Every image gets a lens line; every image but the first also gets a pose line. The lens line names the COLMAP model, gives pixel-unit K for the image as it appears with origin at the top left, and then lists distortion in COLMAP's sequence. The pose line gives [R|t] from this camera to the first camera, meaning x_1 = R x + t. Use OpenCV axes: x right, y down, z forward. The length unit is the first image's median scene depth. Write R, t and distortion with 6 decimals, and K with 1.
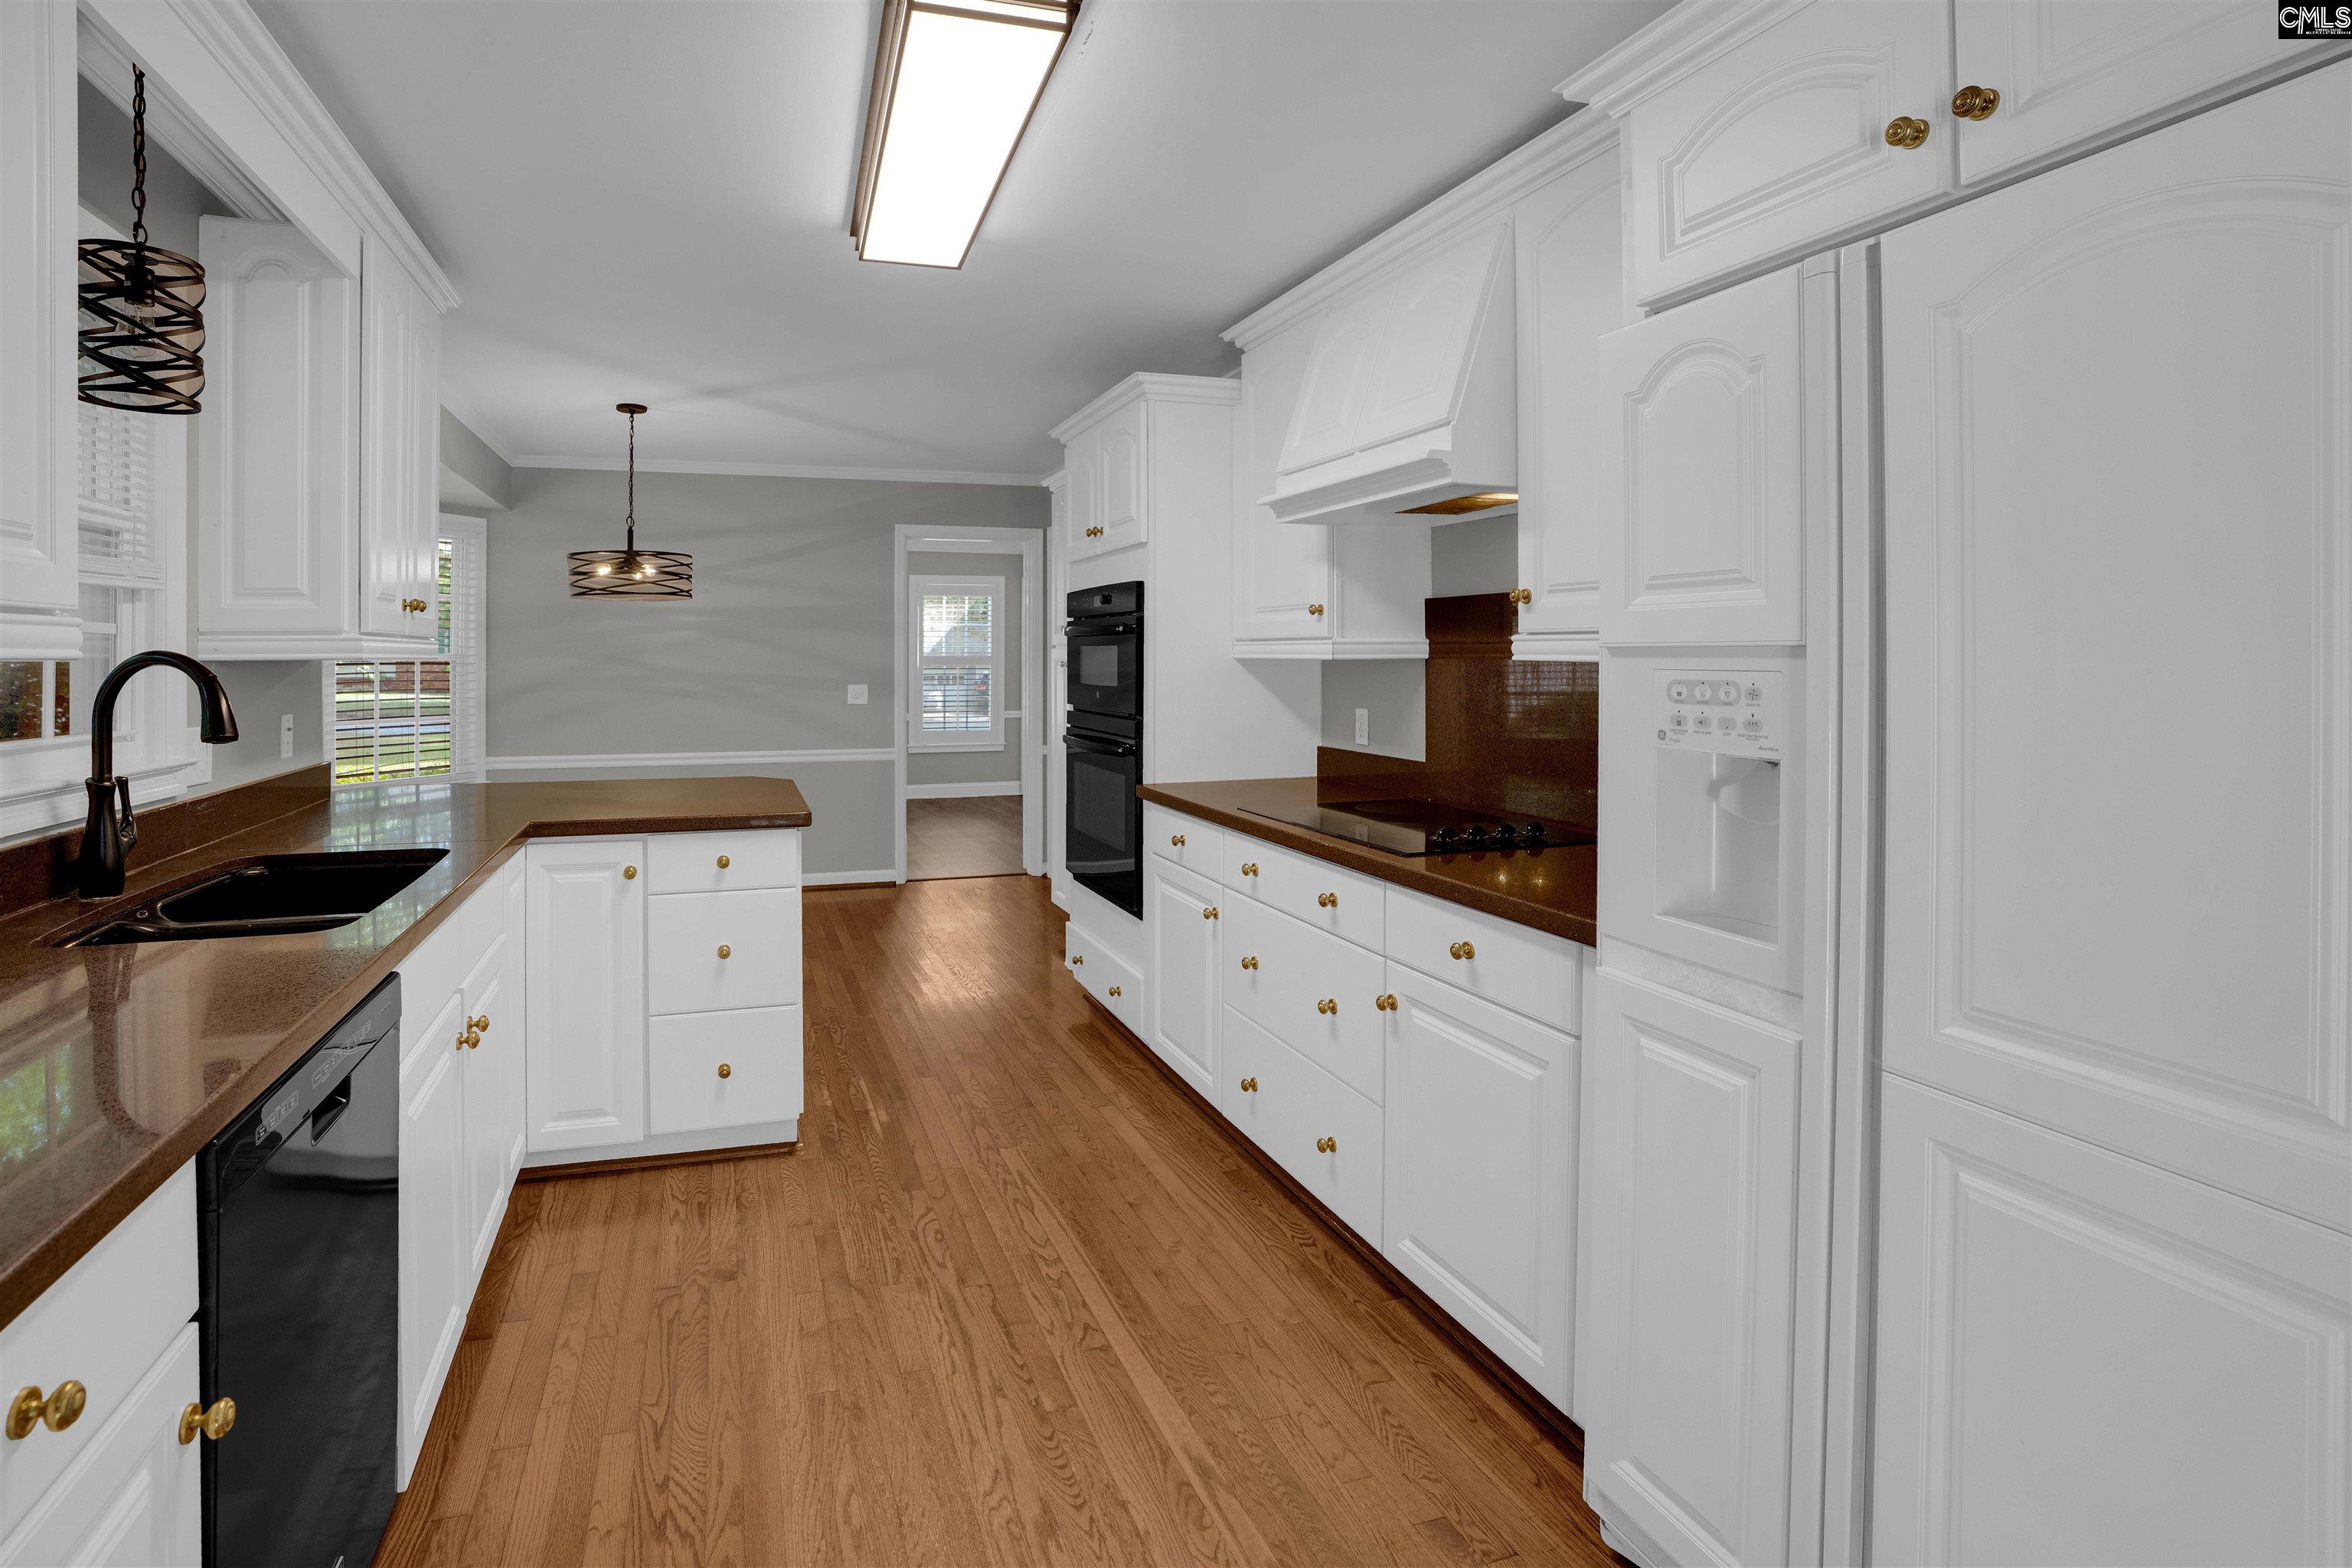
lens RADIAL K [[1121.8, 0, 1125.3], [0, 1121.8, 649.7], [0, 0, 1]] dist [-0.060790, 0.015658]
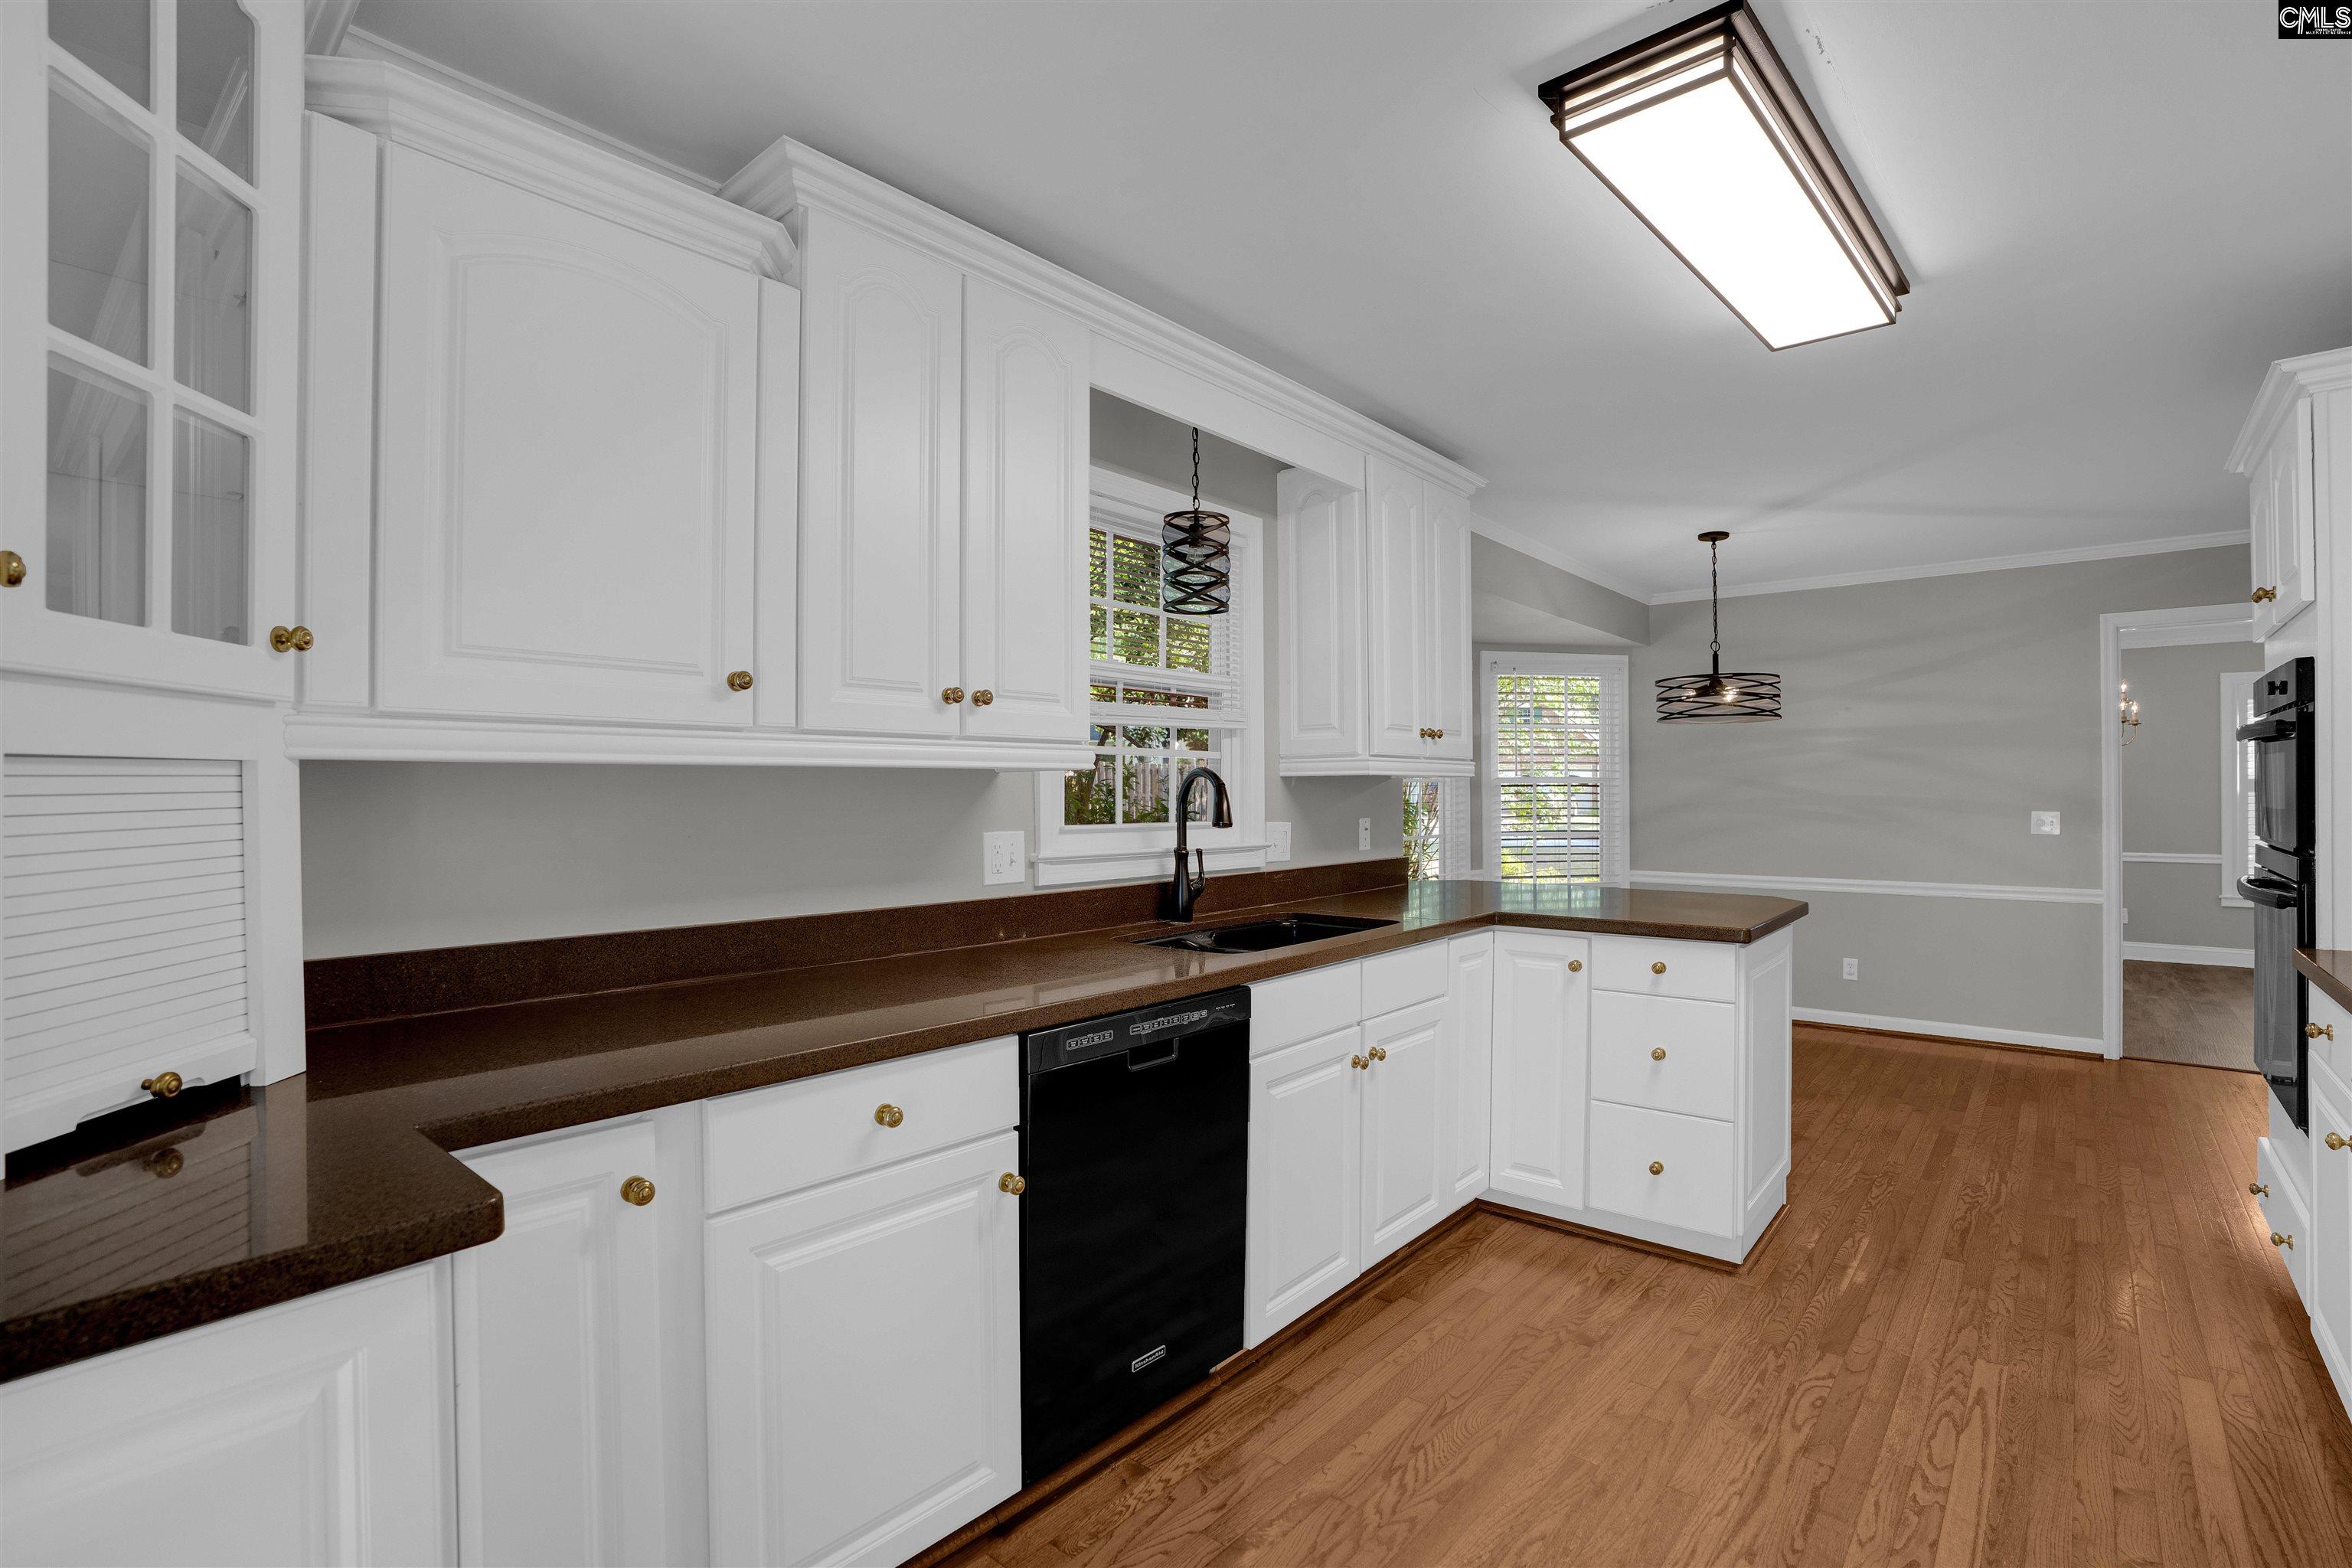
lens RADIAL K [[1121.8, 0, 1215.3], [0, 1121.8, 789.5], [0, 0, 1]] dist [-0.060790, 0.015658]
pose [[0.526955, -0.002124, -0.849890, 0.357215], [0.009582, 0.999948, 0.003442, 0.018602], [0.849839, -0.009957, 0.526948, 0.116746]]
